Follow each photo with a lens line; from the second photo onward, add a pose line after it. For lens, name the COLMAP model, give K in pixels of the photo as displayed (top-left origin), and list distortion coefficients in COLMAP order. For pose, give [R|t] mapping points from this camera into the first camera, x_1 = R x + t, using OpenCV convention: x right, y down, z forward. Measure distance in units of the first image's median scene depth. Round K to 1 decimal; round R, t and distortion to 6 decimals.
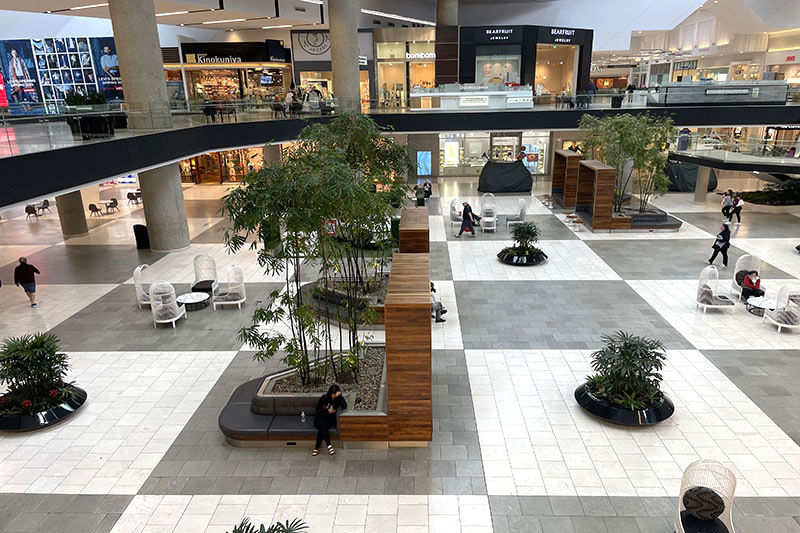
lens RADIAL K [[526.6, 0, 400.0], [0, 526.6, 266.5], [0, 0, 1]] dist [0.065349, -0.063405]
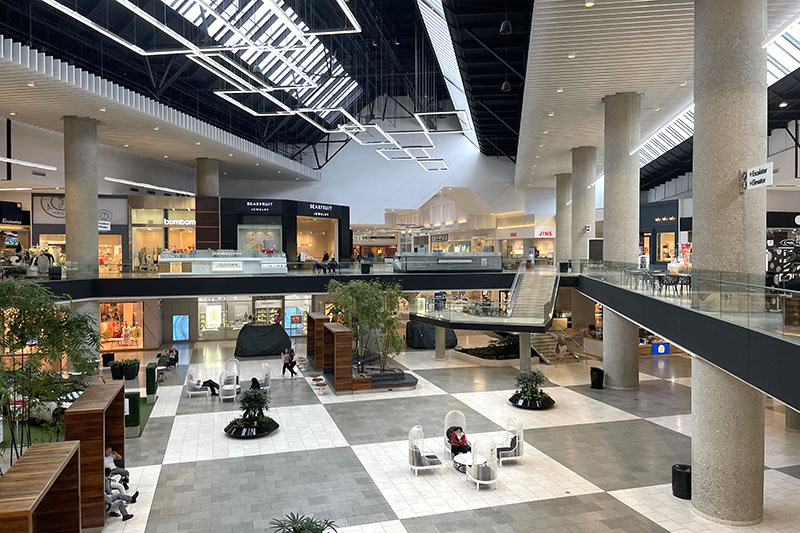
lens RADIAL K [[526.6, 0, 400.0], [0, 526.6, 266.5], [0, 0, 1]] dist [0.065349, -0.063405]
pose [[0.959016, 0.006355, 0.283281, 0.165098], [0.075991, 0.957357, -0.278736, -0.007729], [-0.272972, 0.288839, 0.917637, -0.006822]]
